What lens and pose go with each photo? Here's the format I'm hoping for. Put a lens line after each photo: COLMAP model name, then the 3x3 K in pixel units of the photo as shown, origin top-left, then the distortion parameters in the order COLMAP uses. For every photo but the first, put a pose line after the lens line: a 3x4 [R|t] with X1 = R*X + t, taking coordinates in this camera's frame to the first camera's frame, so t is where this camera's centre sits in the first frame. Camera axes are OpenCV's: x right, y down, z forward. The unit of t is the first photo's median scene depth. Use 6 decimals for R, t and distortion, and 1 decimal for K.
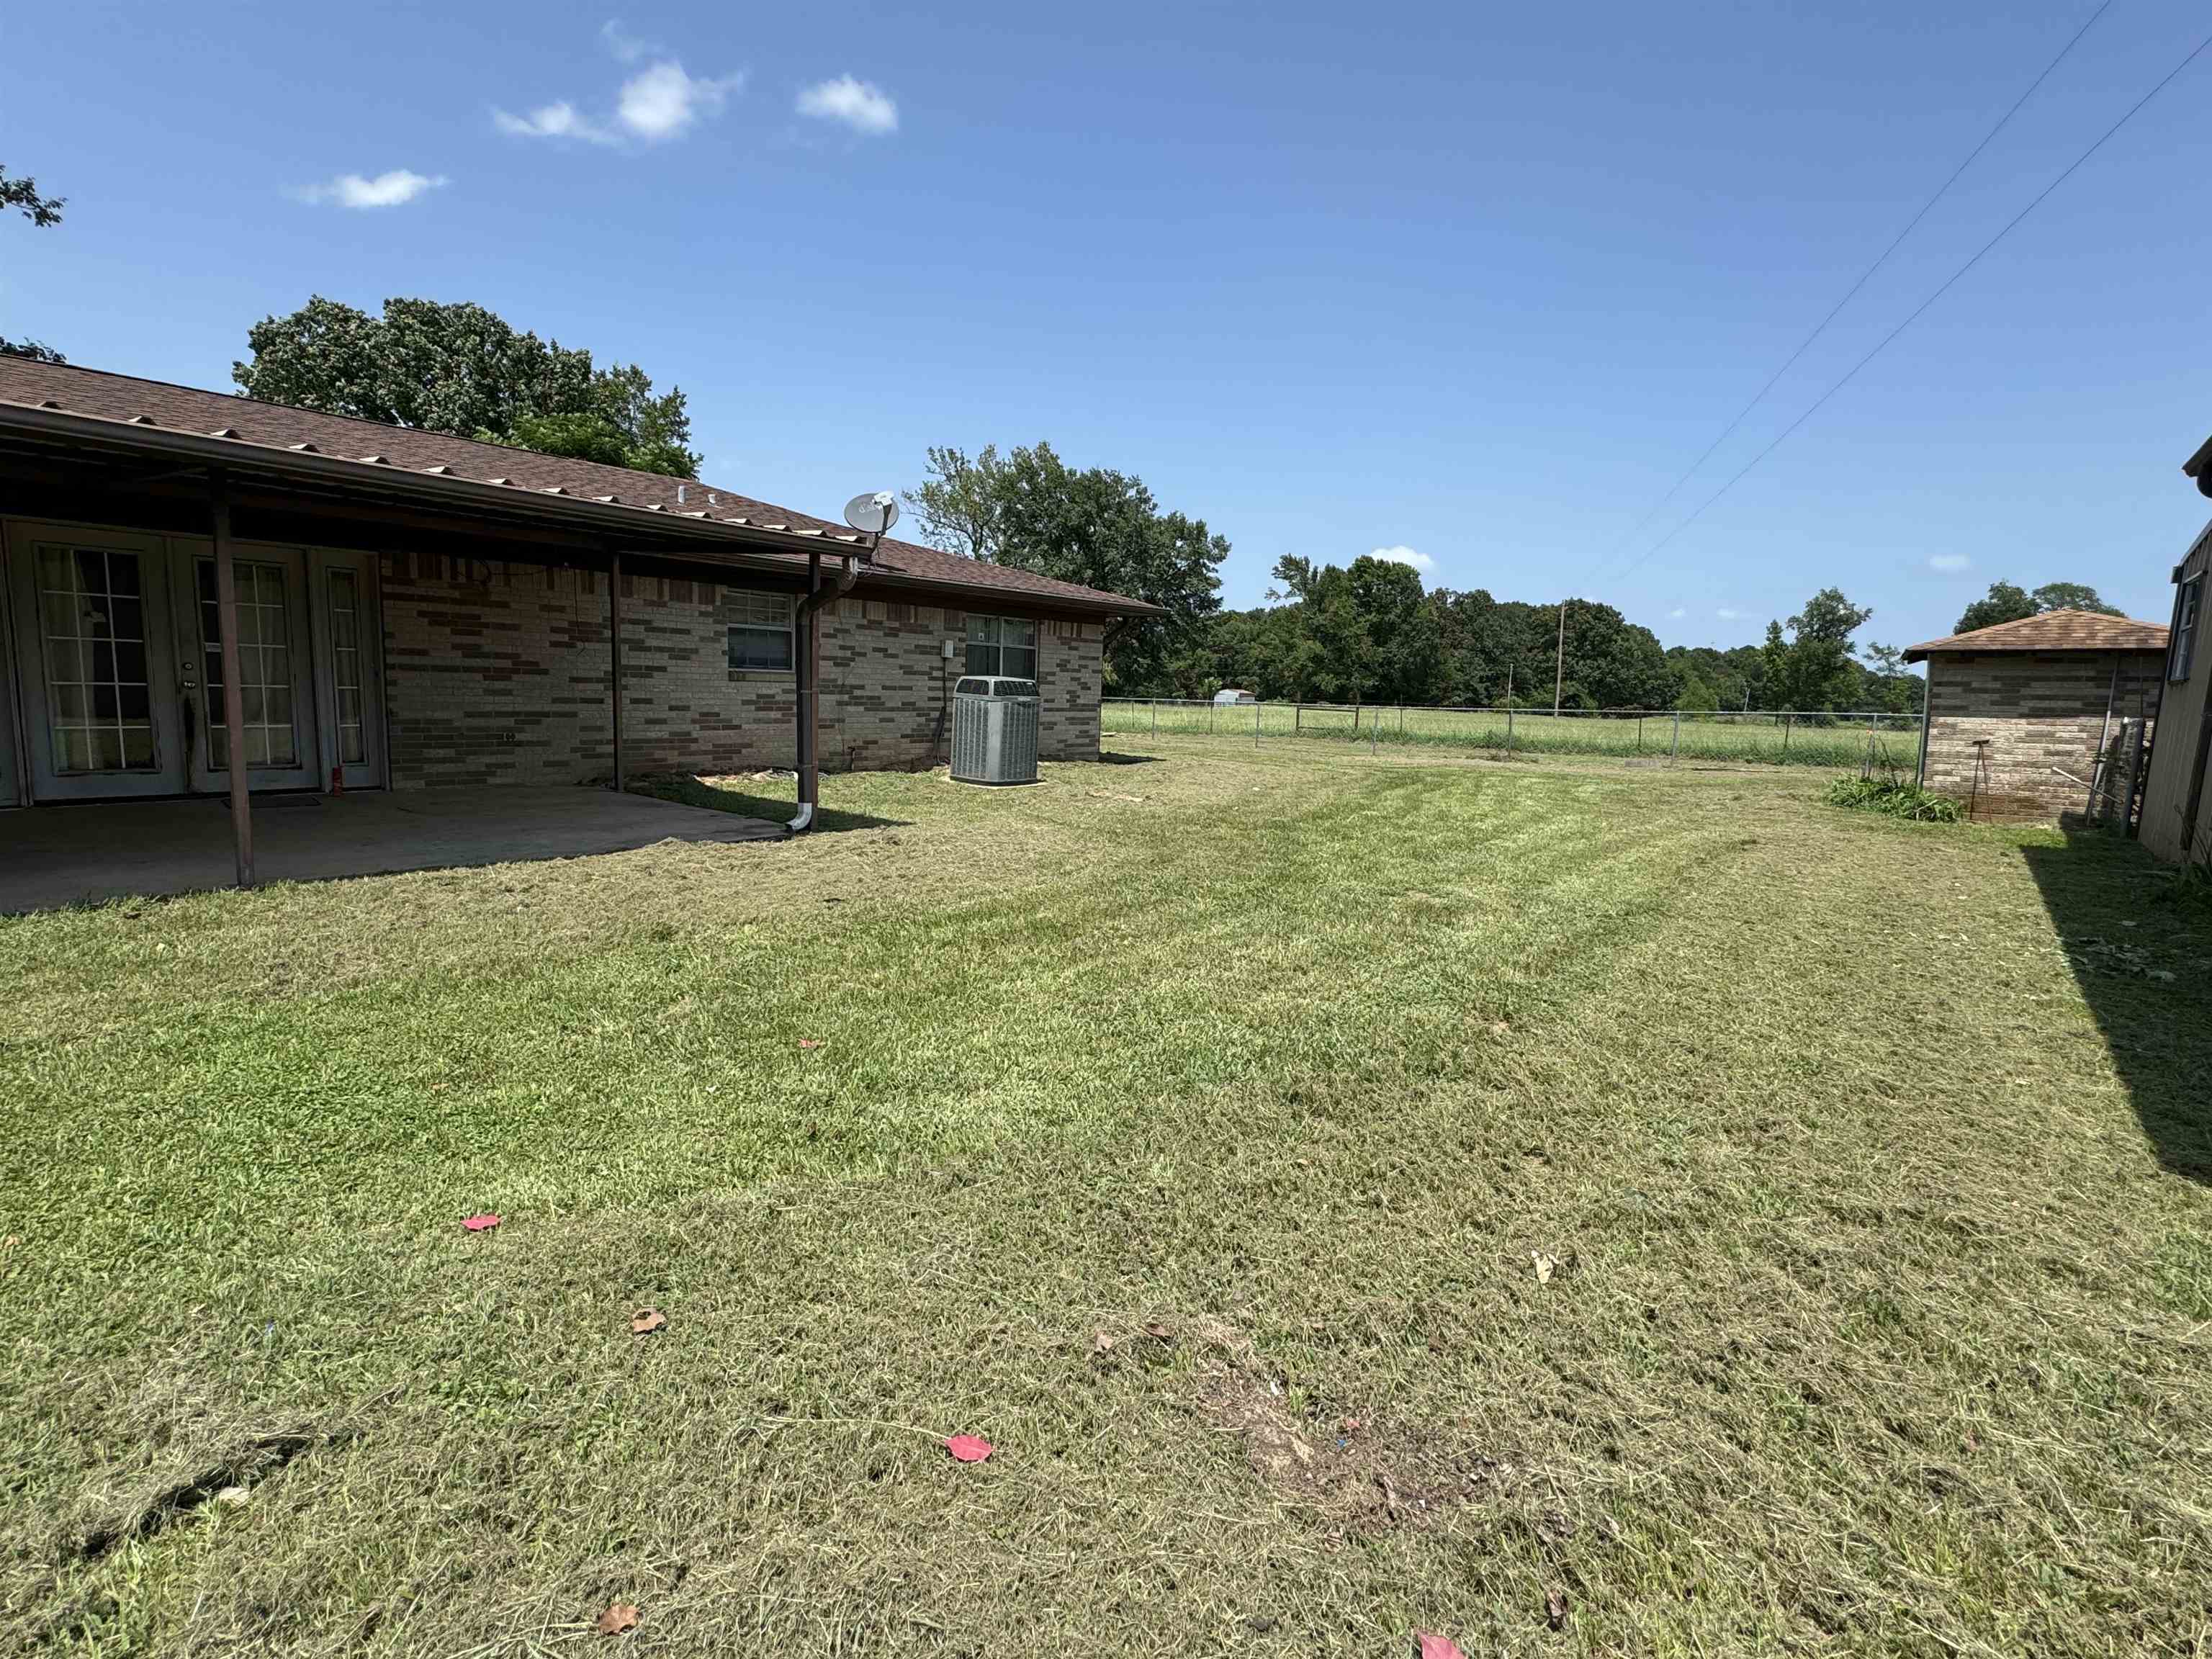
lens RADIAL K [[1084.6, 0, 1104.0], [0, 1084.6, 826.8], [0, 0, 1]] dist [0.002551, 0.000682]
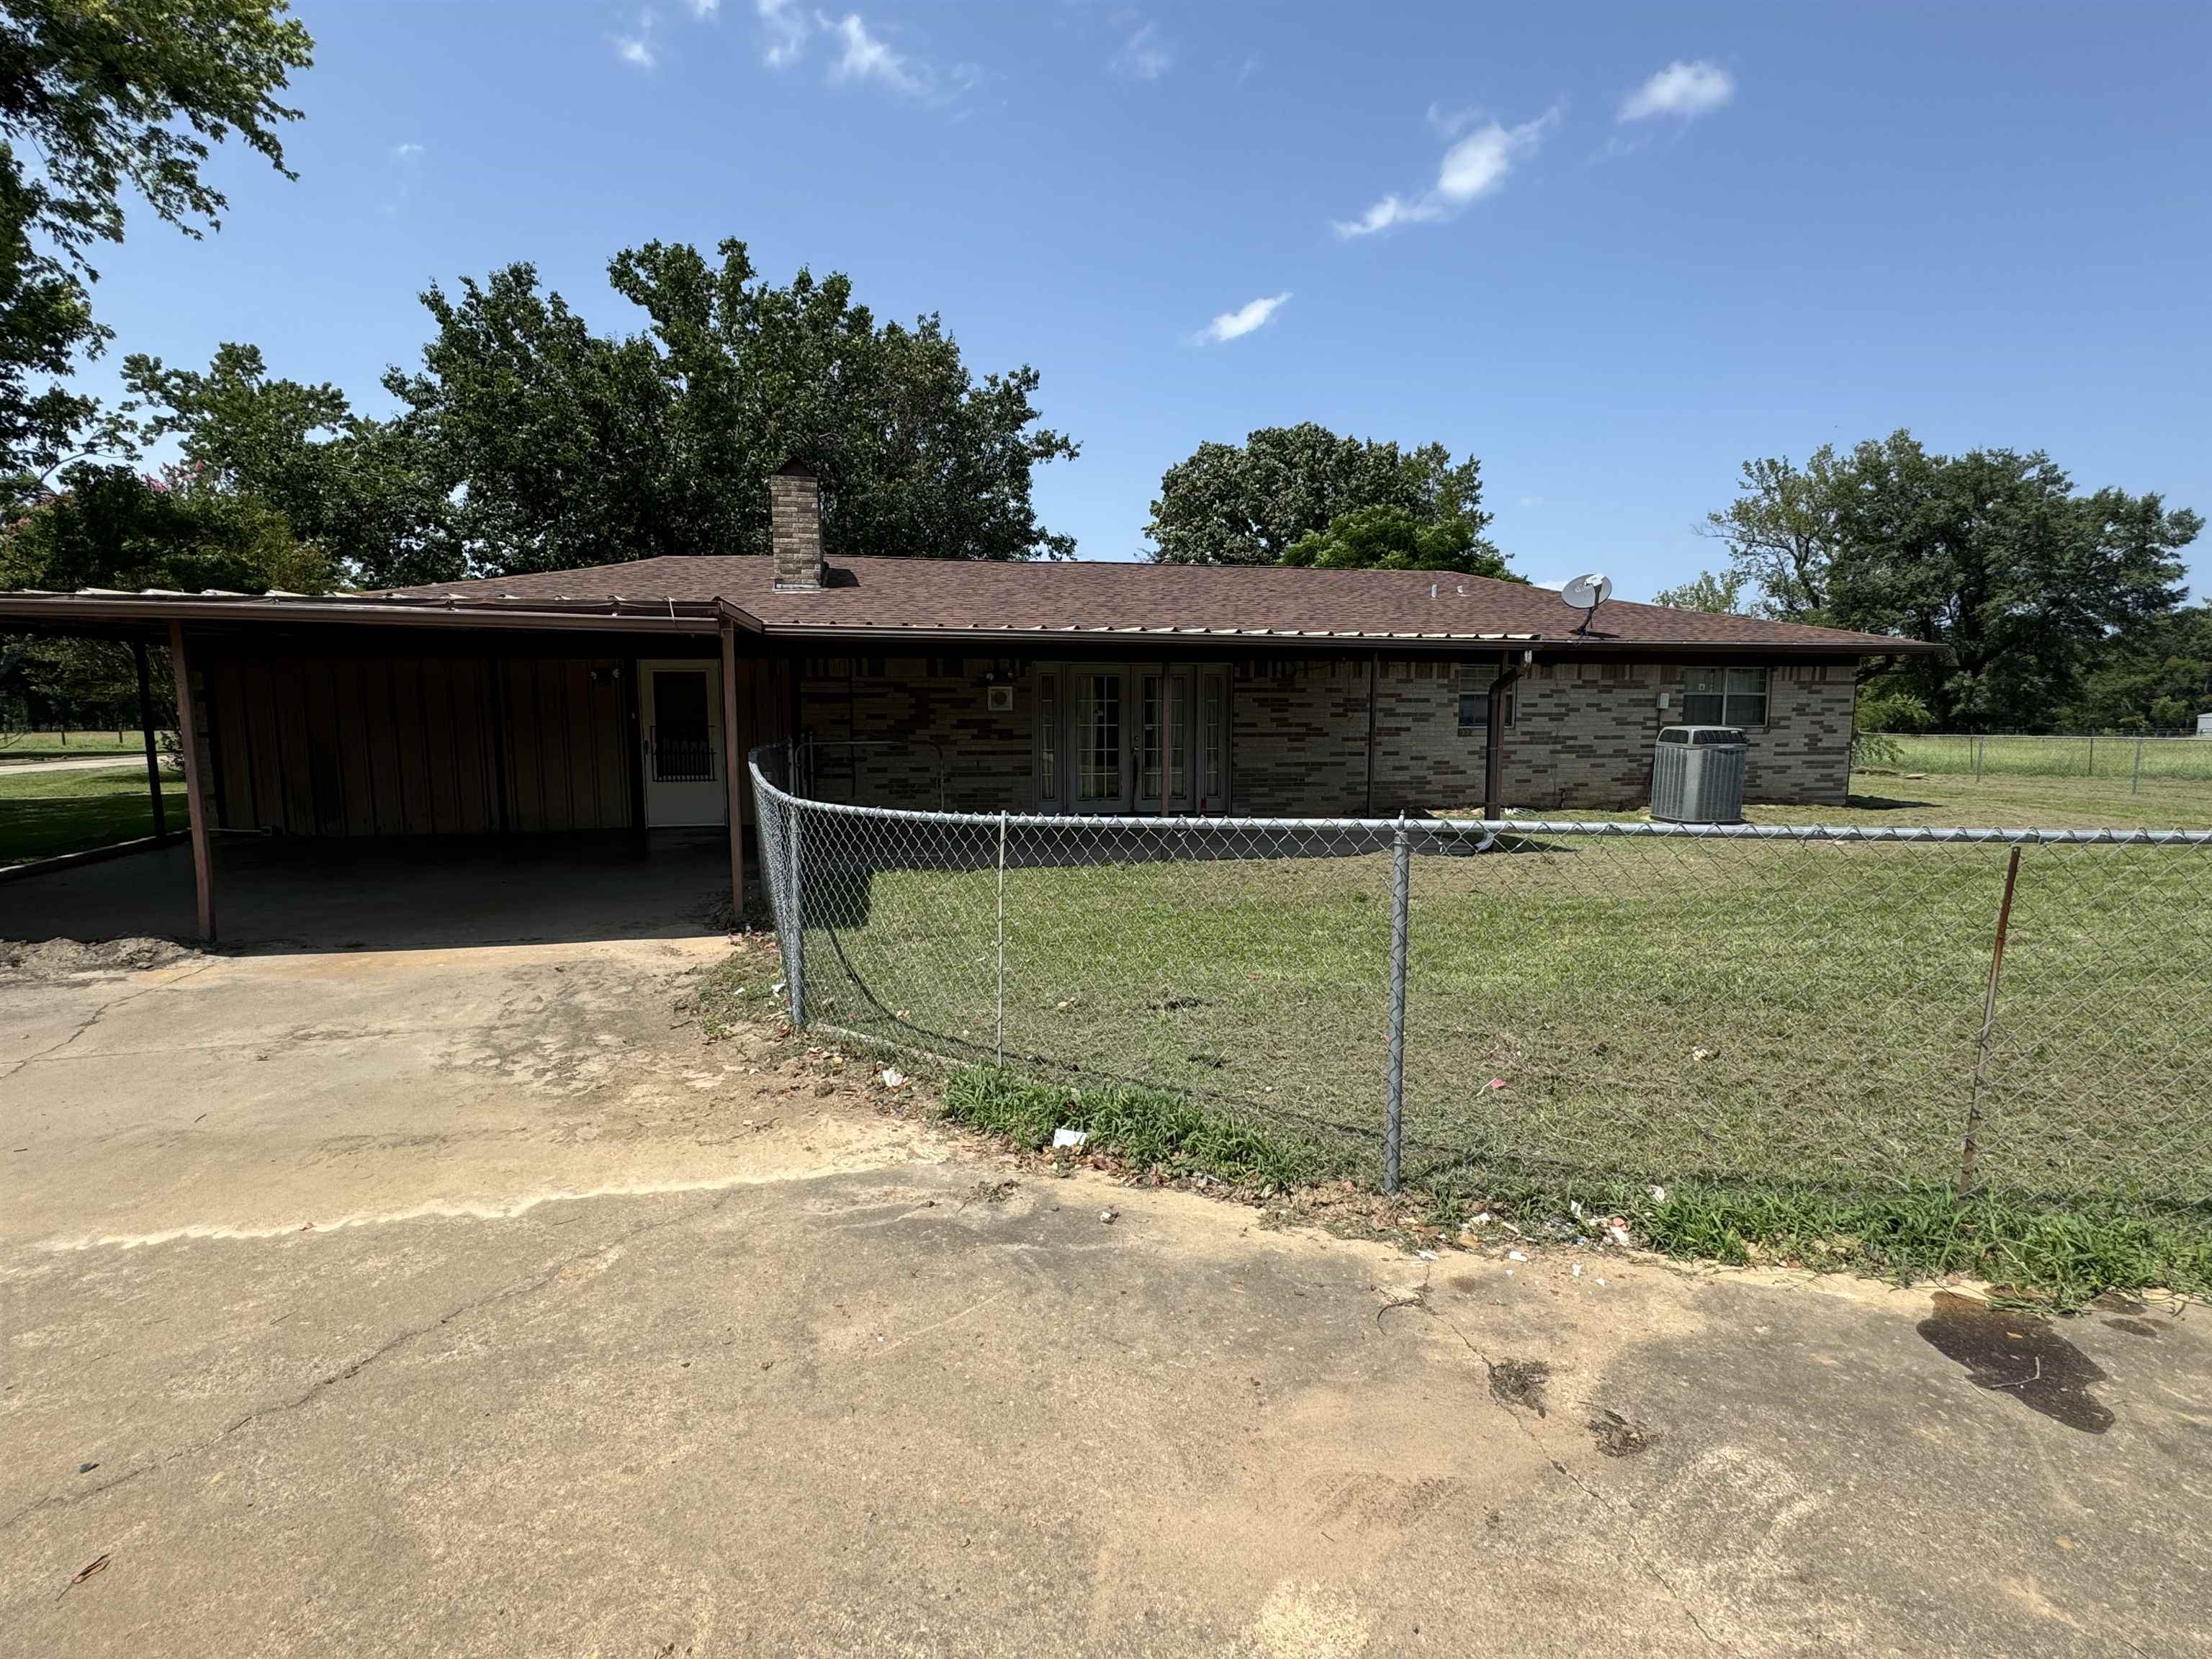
lens RADIAL K [[1084.6, 0, 1104.0], [0, 1084.6, 826.8], [0, 0, 1]] dist [0.002551, 0.000682]
pose [[0.766231, 0.033825, -0.641674, 0.057648], [-0.056147, 0.998318, -0.014421, 0.005076], [0.640107, 0.047078, 0.766842, -0.088345]]
